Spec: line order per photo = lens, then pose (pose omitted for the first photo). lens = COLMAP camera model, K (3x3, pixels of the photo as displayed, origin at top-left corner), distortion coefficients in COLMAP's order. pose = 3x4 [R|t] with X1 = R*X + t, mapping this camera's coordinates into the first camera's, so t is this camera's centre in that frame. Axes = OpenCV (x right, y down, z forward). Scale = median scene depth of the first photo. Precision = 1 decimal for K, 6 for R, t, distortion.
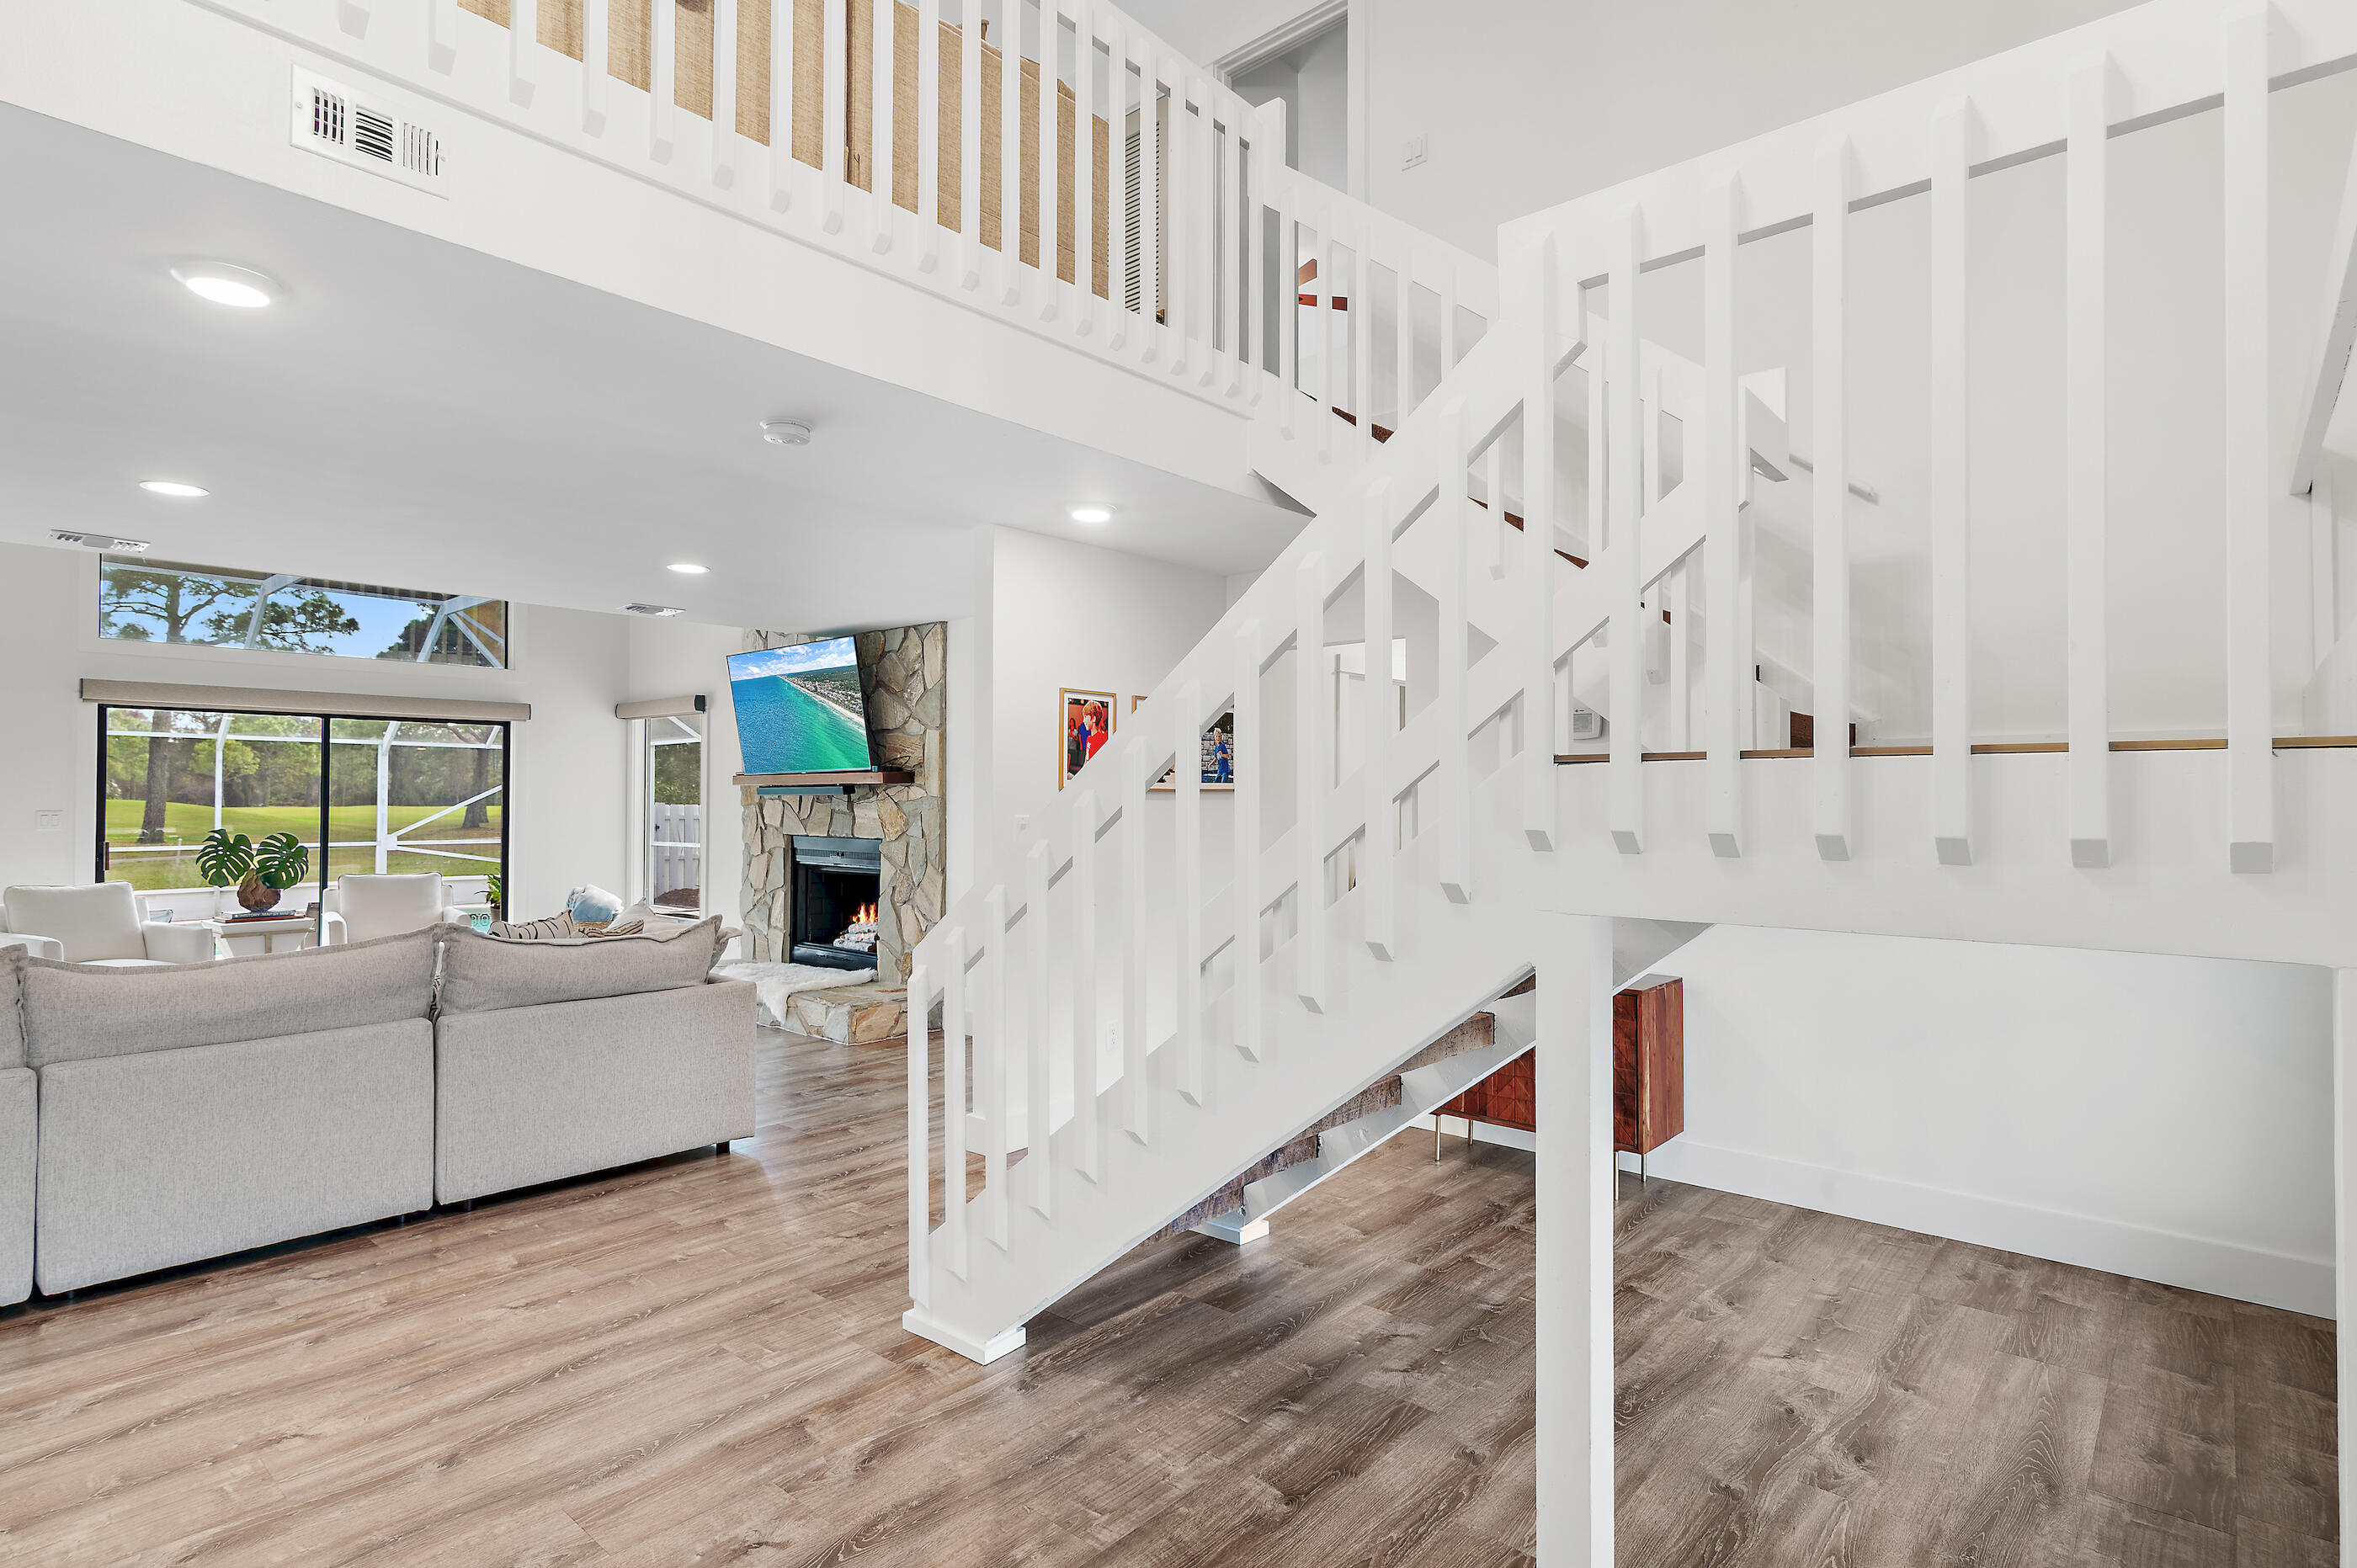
lens RADIAL K [[1222.1, 0, 1269.7], [0, 1222.1, 779.1], [0, 0, 1]] dist [0.001244, 0.000146]
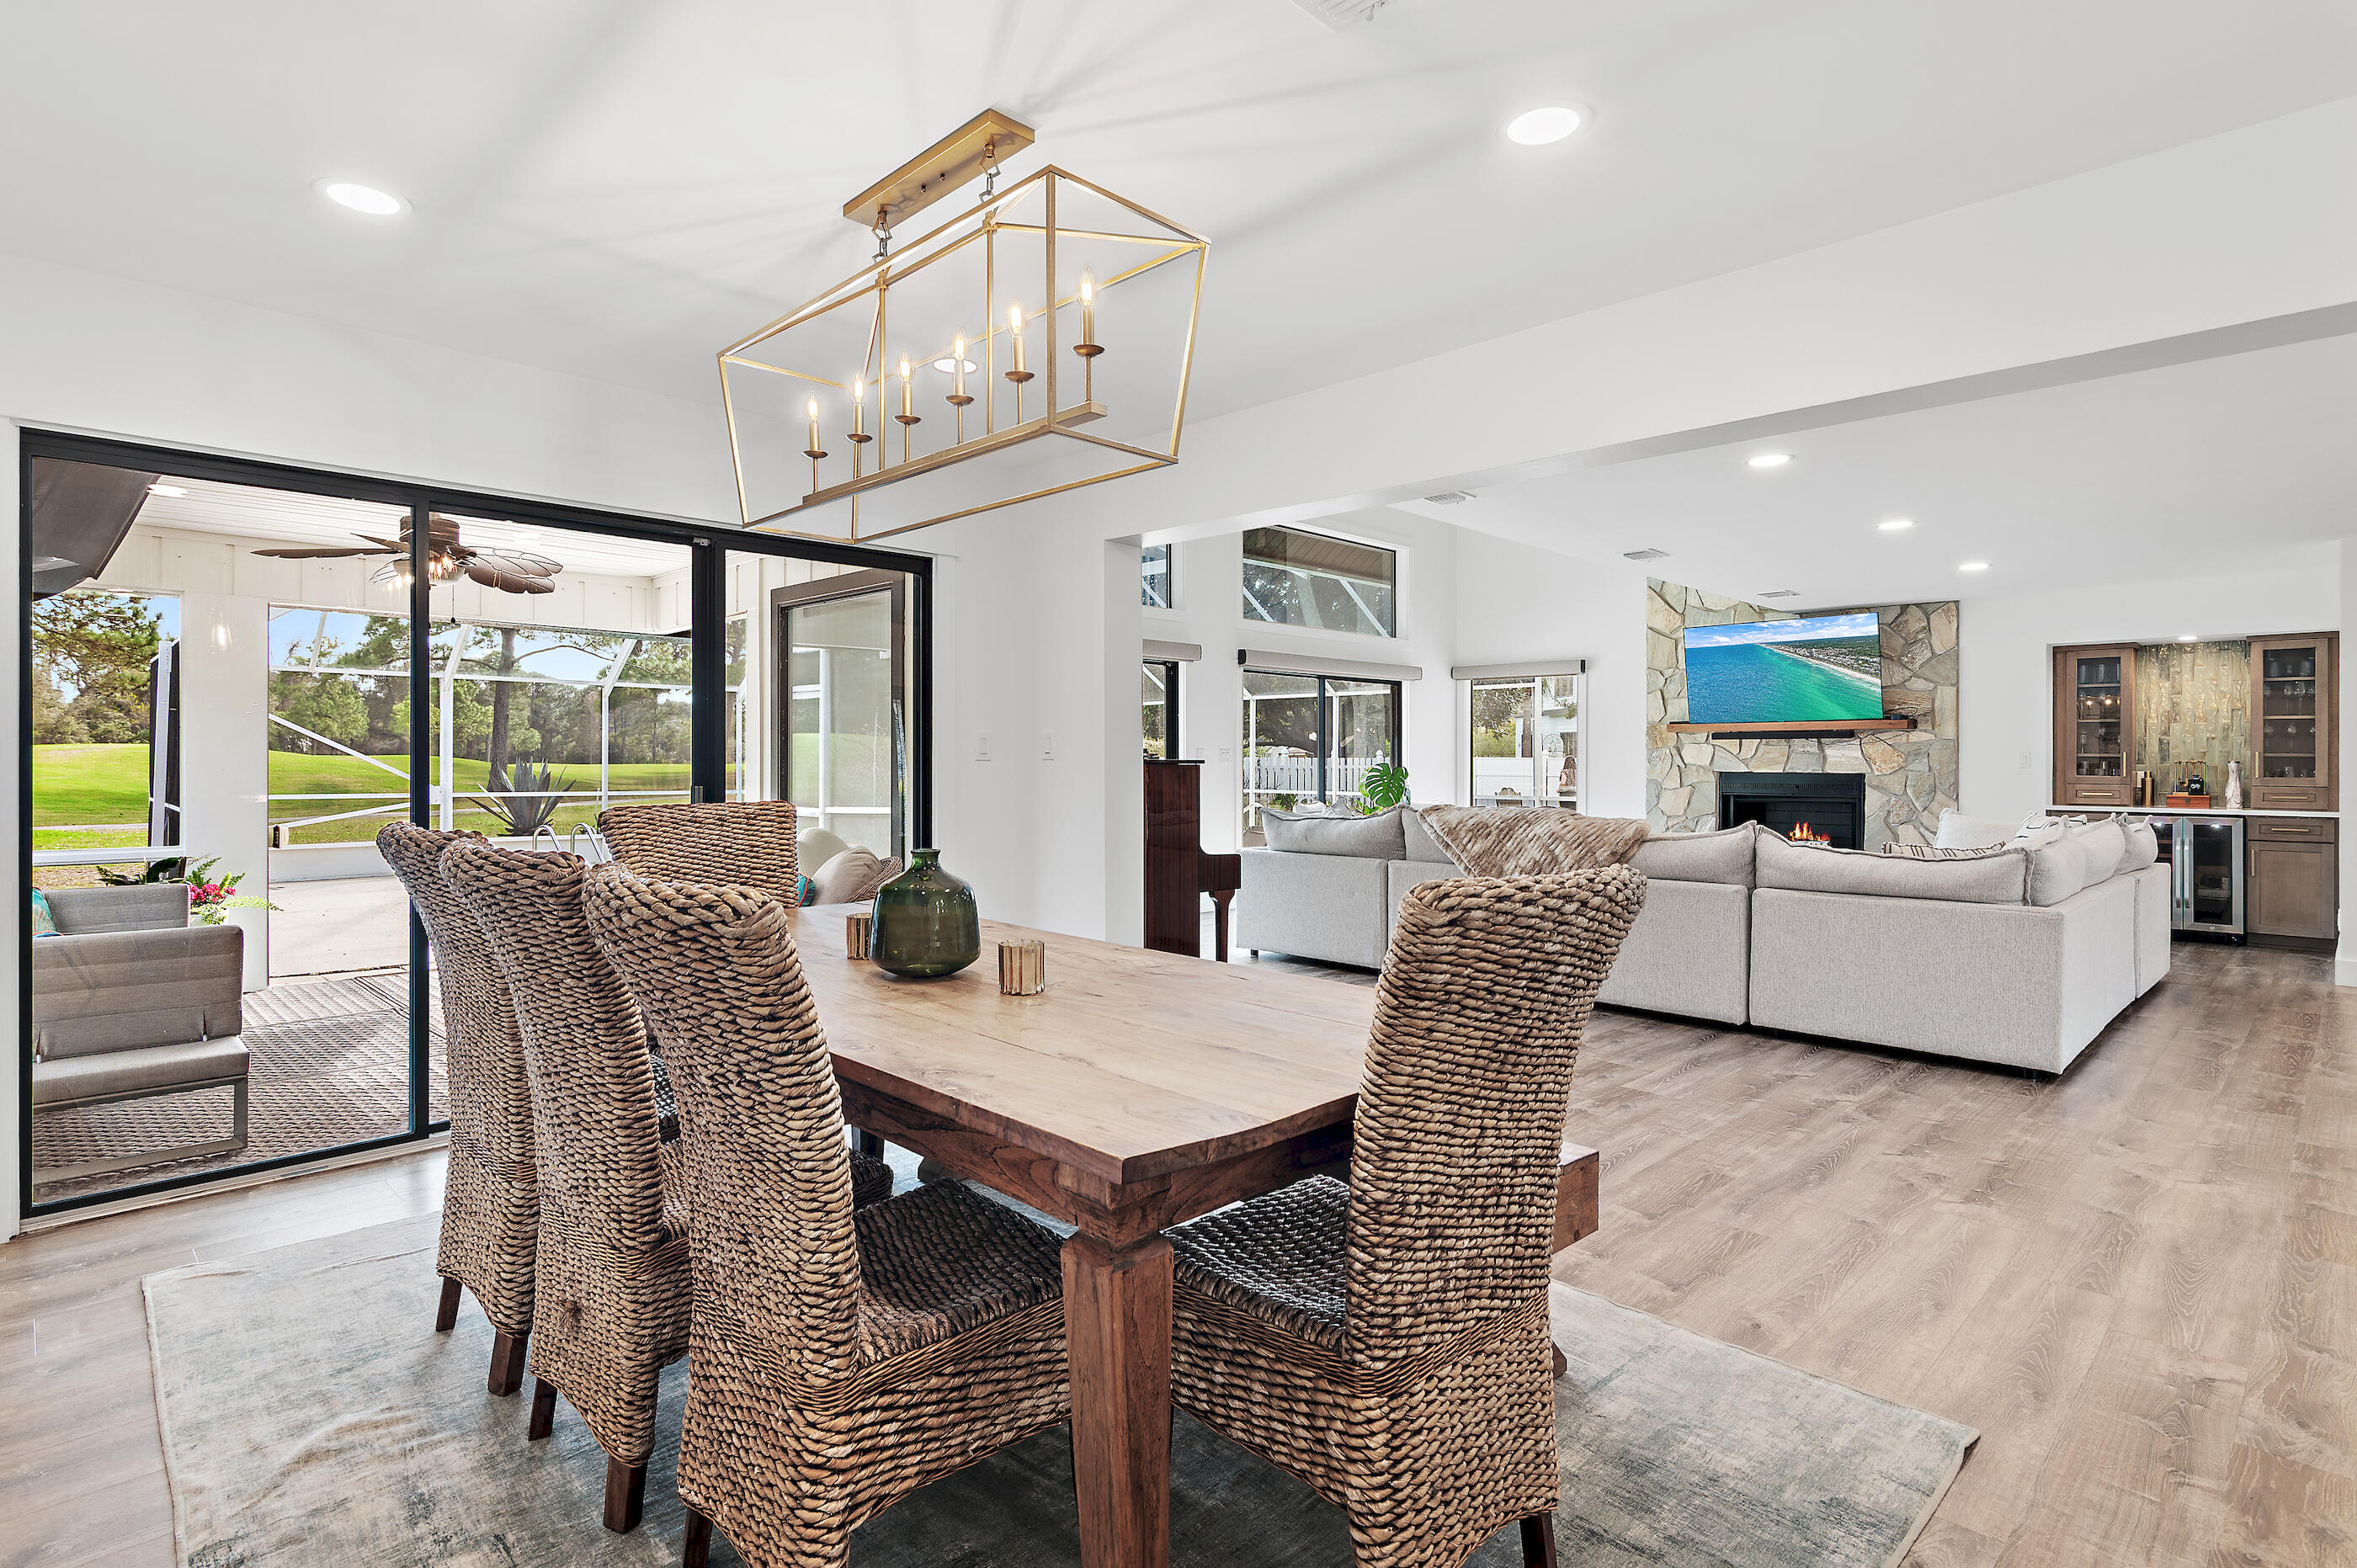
lens RADIAL K [[1178.6, 0, 1181.8], [0, 1178.6, 759.6], [0, 0, 1]] dist [0.001390, 0.000533]
pose [[0.997585, 0.005092, -0.069263, -0.974055], [-0.004218, 0.999910, 0.012761, 0.023163], [0.069322, -0.012438, 0.997517, -0.274092]]
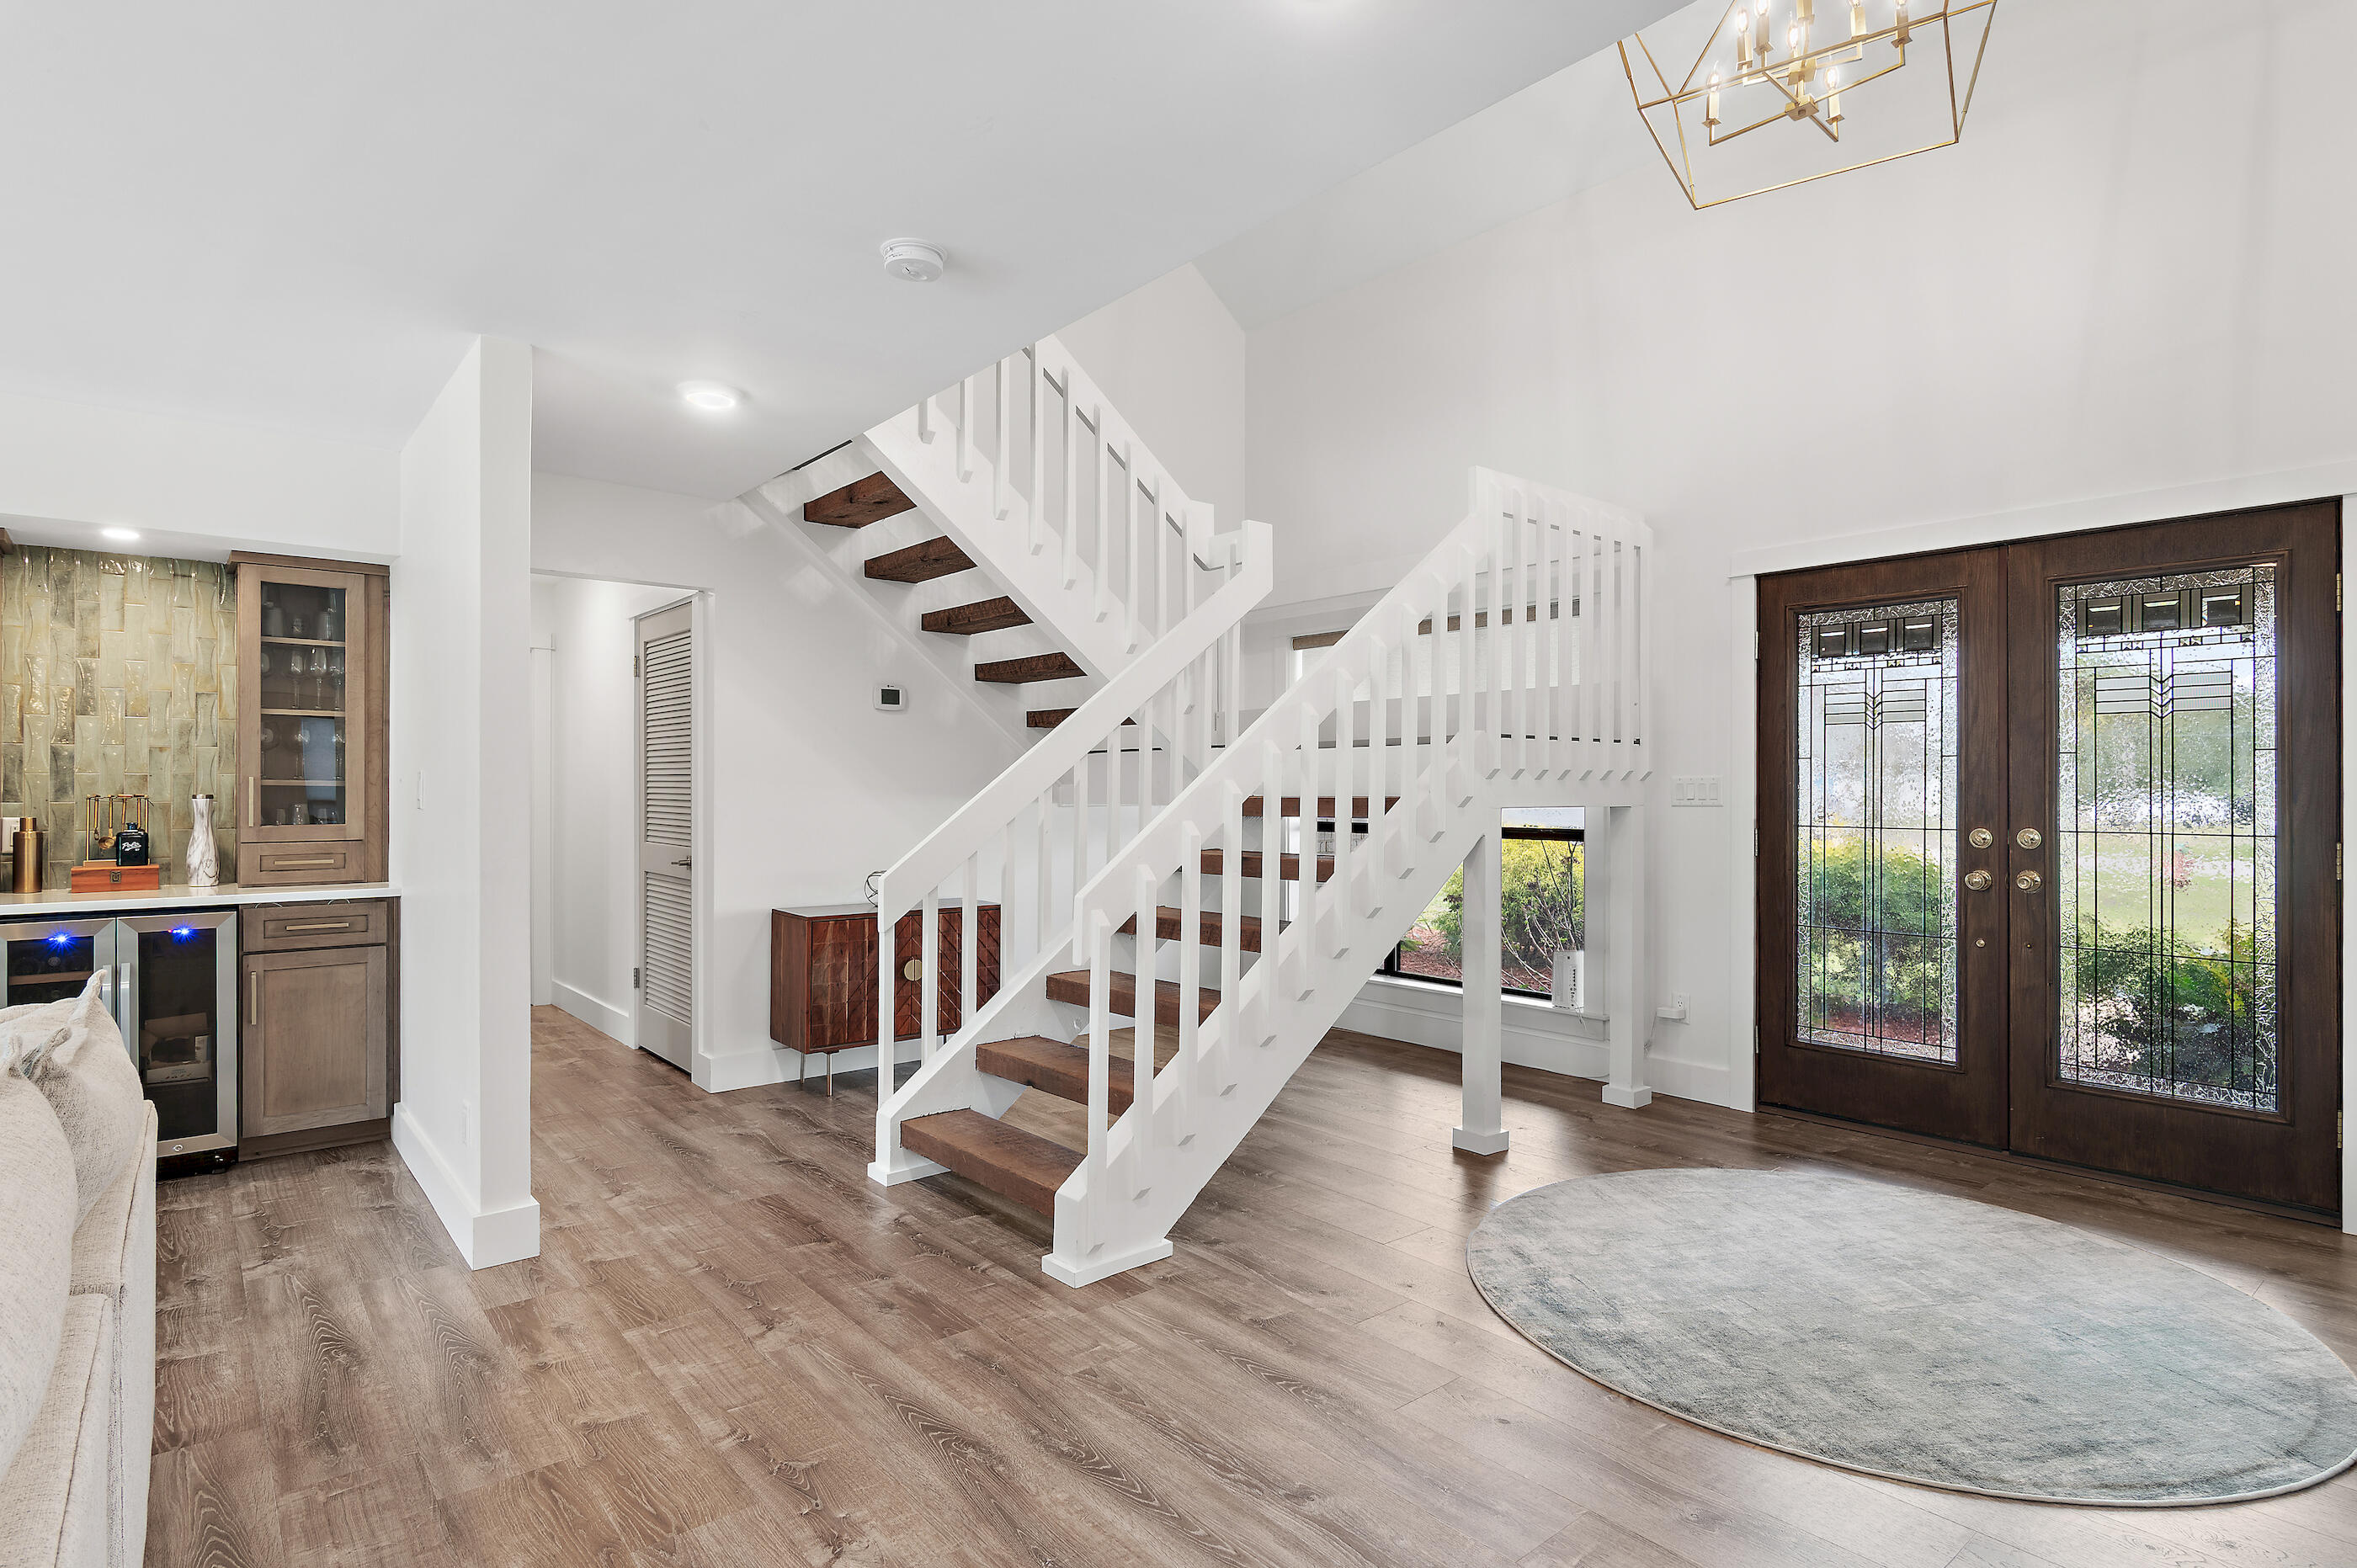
lens RADIAL K [[1215.5, 0, 1178.5], [0, 1215.5, 784.0], [0, 0, 1]] dist [-0.016927, -0.000798]
pose [[0.154316, 0.008564, 0.987985, -0.558084], [-0.012658, 0.999898, -0.006690, 0.027605], [-0.987941, -0.011473, 0.154408, 0.355305]]
